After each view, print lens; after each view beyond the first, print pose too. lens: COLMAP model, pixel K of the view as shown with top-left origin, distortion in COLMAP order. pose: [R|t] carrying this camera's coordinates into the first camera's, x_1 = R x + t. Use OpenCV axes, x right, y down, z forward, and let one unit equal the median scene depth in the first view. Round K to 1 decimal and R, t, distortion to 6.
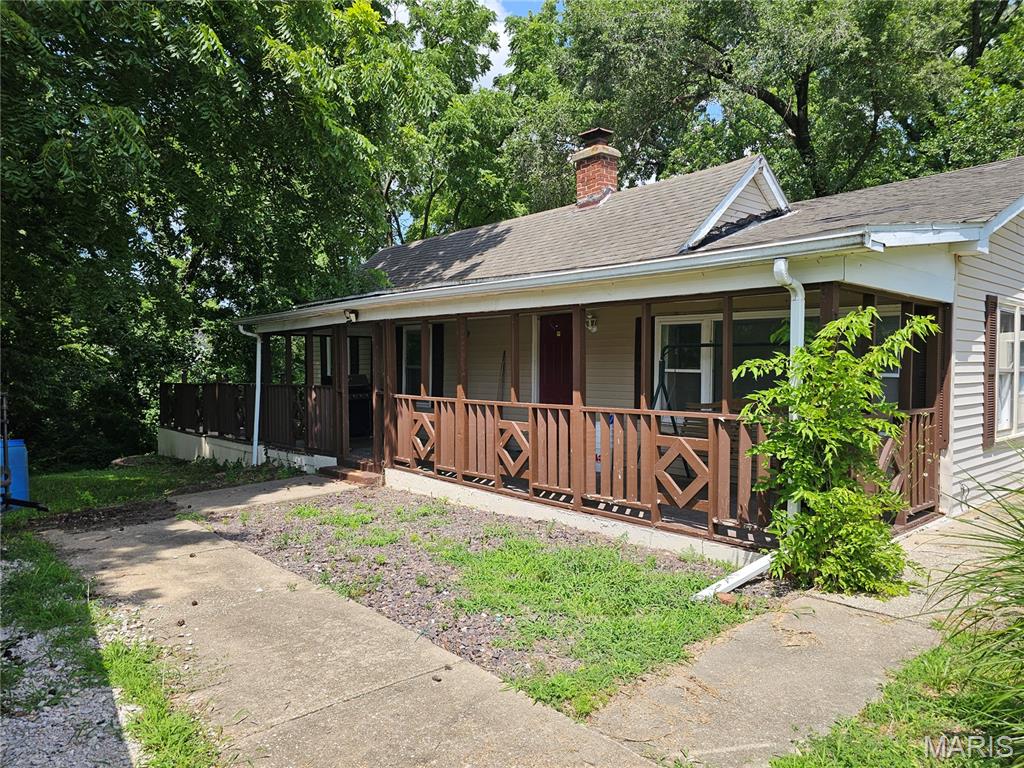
lens RADIAL K [[663.7, 0, 512.0], [0, 663.7, 384.0], [0, 0, 1]] dist [0.049036, -0.001692]
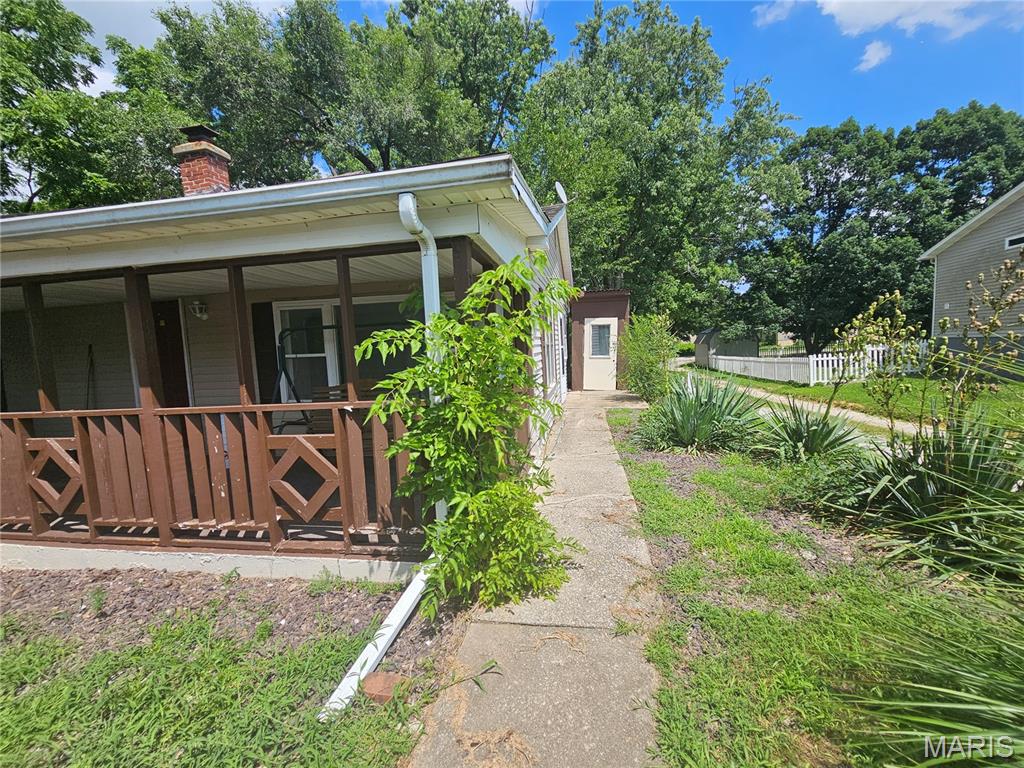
lens RADIAL K [[419.8, 0, 525.0], [0, 419.8, 384.6], [0, 0, 1]] dist [-0.000776, 0.000099]
pose [[0.763572, -0.096408, 0.638485, 0.124154], [0.065030, 0.995246, 0.072506, -0.000425], [-0.642440, -0.013843, 0.766211, 0.376839]]
